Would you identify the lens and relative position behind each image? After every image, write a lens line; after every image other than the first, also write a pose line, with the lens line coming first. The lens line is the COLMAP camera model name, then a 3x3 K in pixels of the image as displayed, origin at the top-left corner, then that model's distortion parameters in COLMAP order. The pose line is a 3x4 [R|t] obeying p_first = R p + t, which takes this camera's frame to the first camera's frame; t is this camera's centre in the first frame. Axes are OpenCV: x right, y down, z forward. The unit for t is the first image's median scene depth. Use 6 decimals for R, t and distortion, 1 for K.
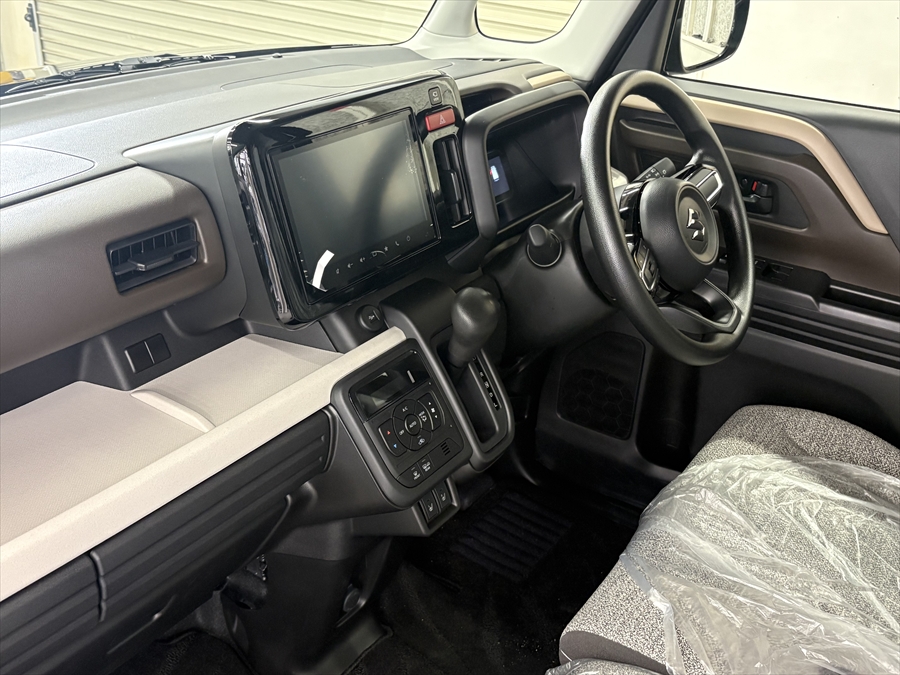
lens RADIAL K [[986.6, 0, 450.0], [0, 986.6, 337.5], [0, 0, 1]] dist [-0.009804, -0.035006]
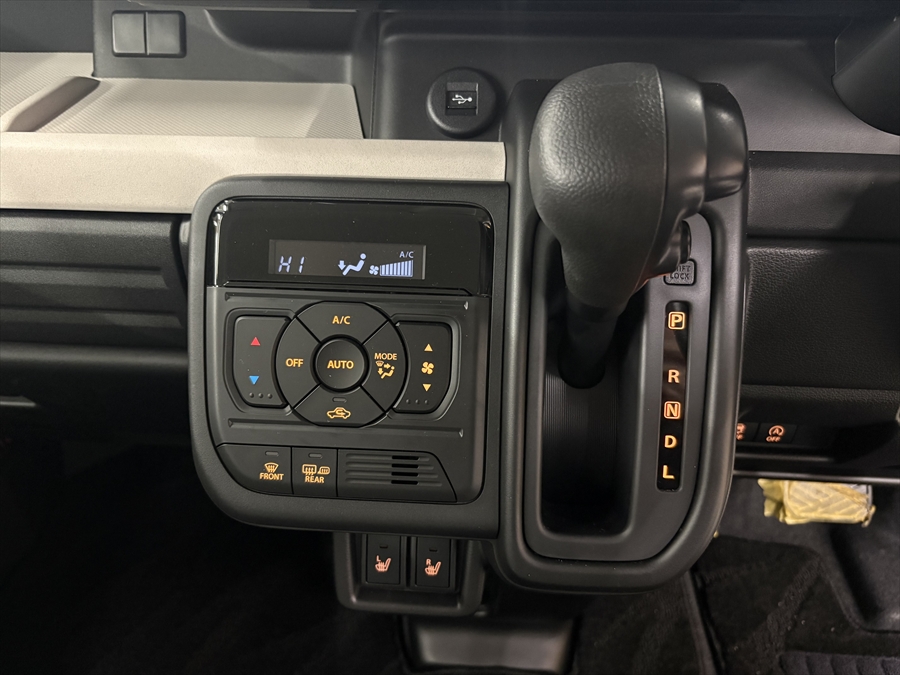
lens RADIAL K [[700.5, 0, 450.0], [0, 700.5, 337.5], [0, 0, 1]] dist [-0.002096, -0.005752]
pose [[0.508041, 0.473685, -0.719386, 0.173490], [-0.375642, 0.873438, 0.309838, -0.022458], [0.775105, 0.112822, 0.621678, 0.832760]]
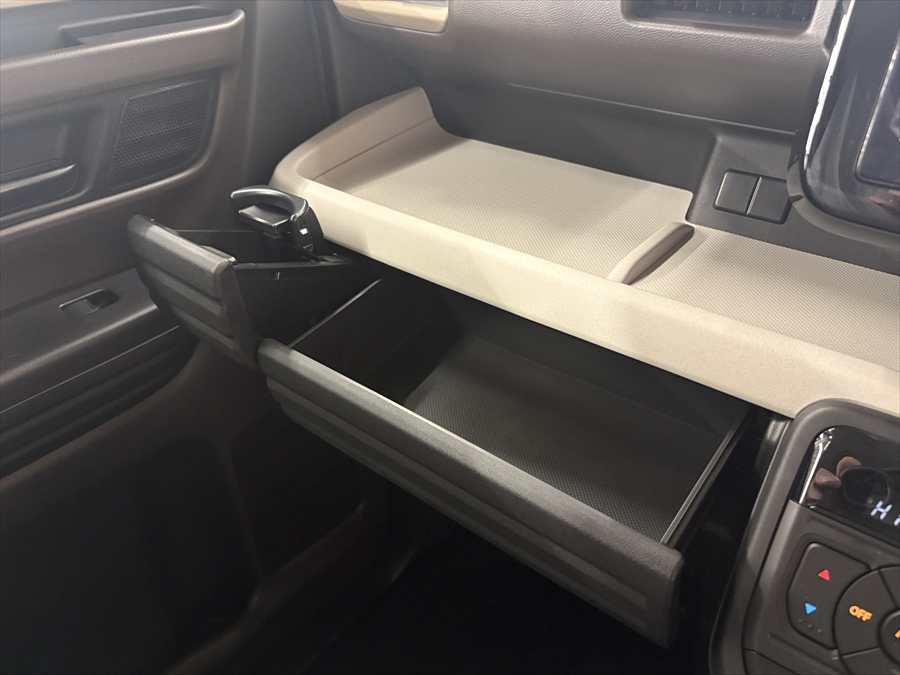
lens RADIAL K [[700.5, 0, 450.0], [0, 700.5, 337.5], [0, 0, 1]] dist [-0.002096, -0.005752]
pose [[-0.083059, 0.500593, -0.861689, 0.138552], [-0.450085, 0.752618, 0.480613, -0.041609], [0.889114, 0.427753, 0.162797, 0.731944]]
